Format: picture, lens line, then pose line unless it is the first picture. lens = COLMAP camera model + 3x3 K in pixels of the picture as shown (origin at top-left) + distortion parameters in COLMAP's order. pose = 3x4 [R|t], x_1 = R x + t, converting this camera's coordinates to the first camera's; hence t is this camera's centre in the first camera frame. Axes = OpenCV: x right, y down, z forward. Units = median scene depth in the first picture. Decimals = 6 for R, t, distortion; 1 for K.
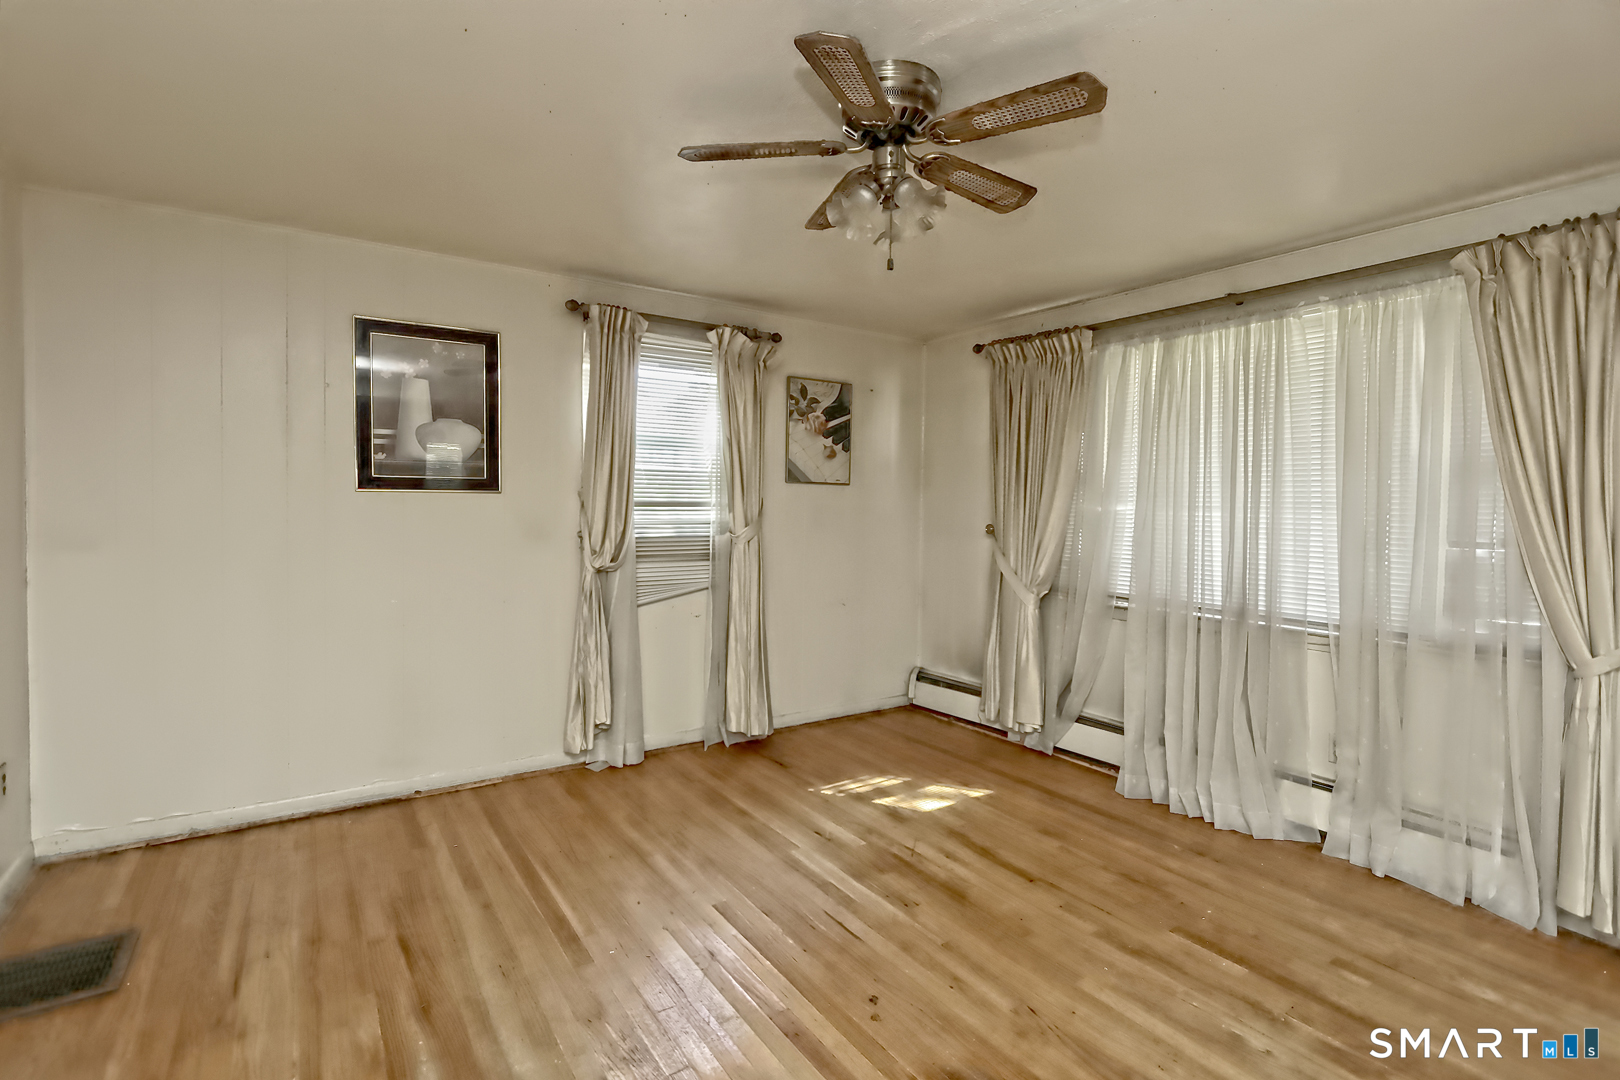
lens RADIAL K [[735.1, 0, 786.1], [0, 735.1, 543.9], [0, 0, 1]] dist [-0.001642, -0.000205]
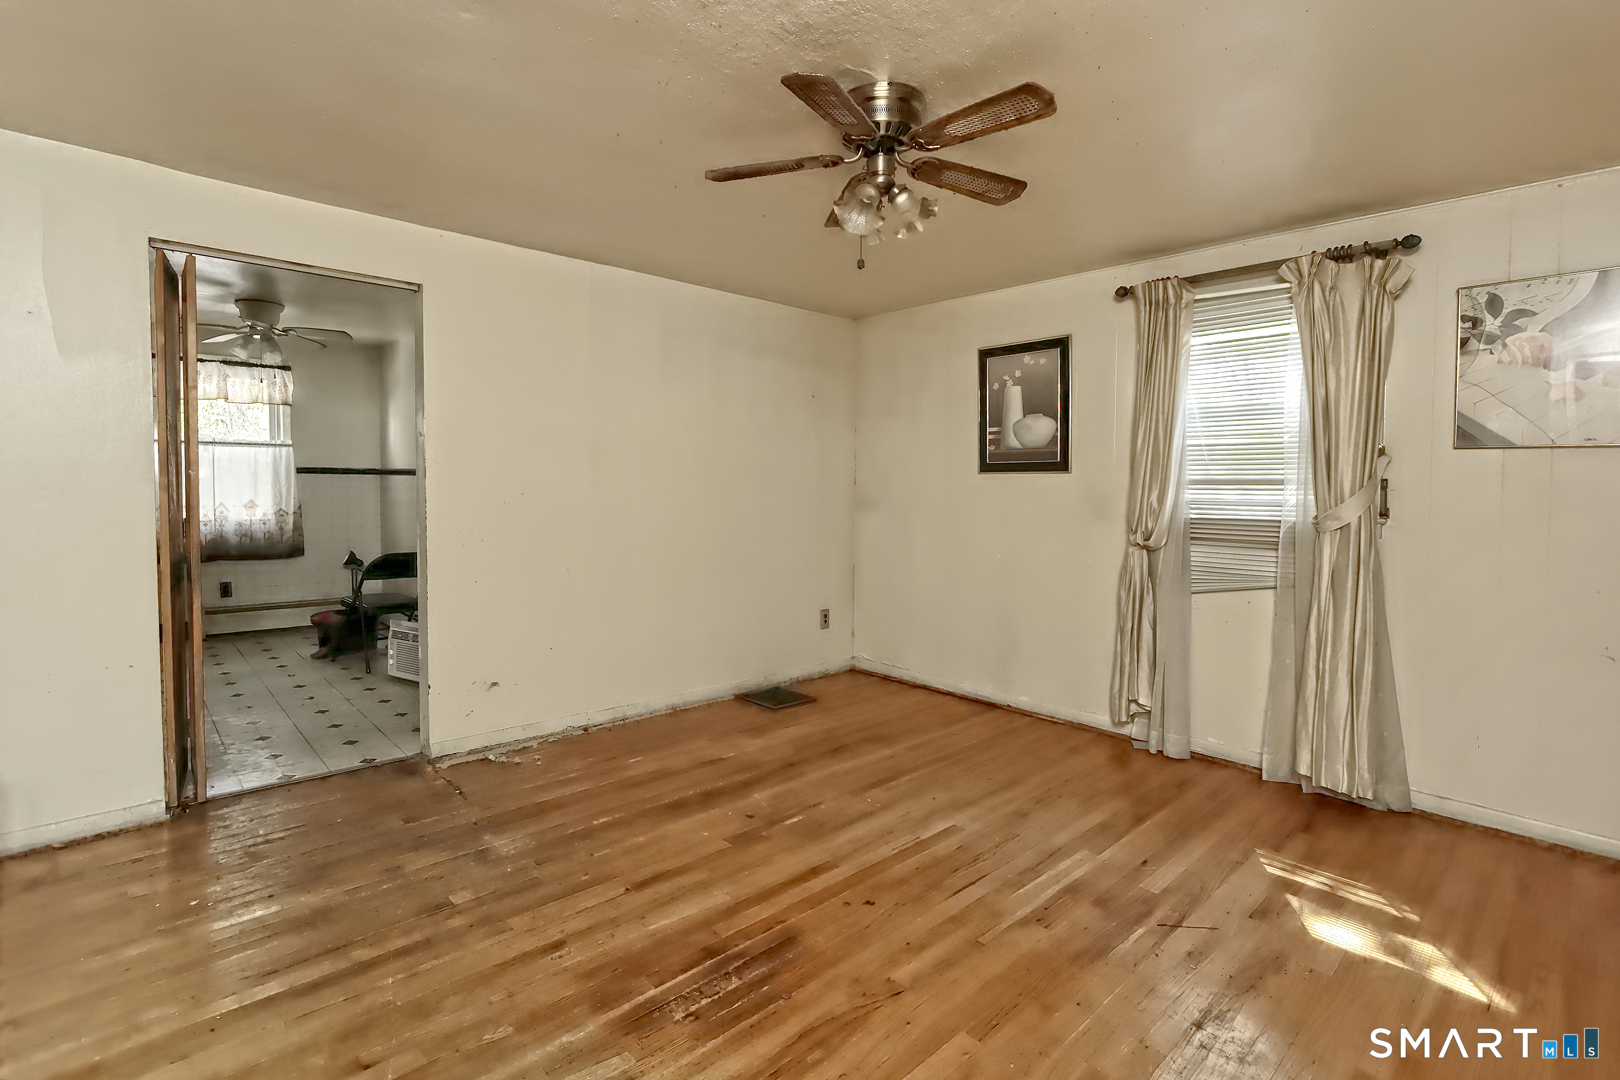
lens RADIAL K [[763.4, 0, 810.0], [0, 763.4, 540.0], [0, 0, 1]] dist [-0.017467, 0.000029]
pose [[0.168112, 0.058930, -0.984005, 0.760569], [-0.064234, 0.996745, 0.048719, 0.003741], [0.983673, 0.055017, 0.171350, 0.416607]]
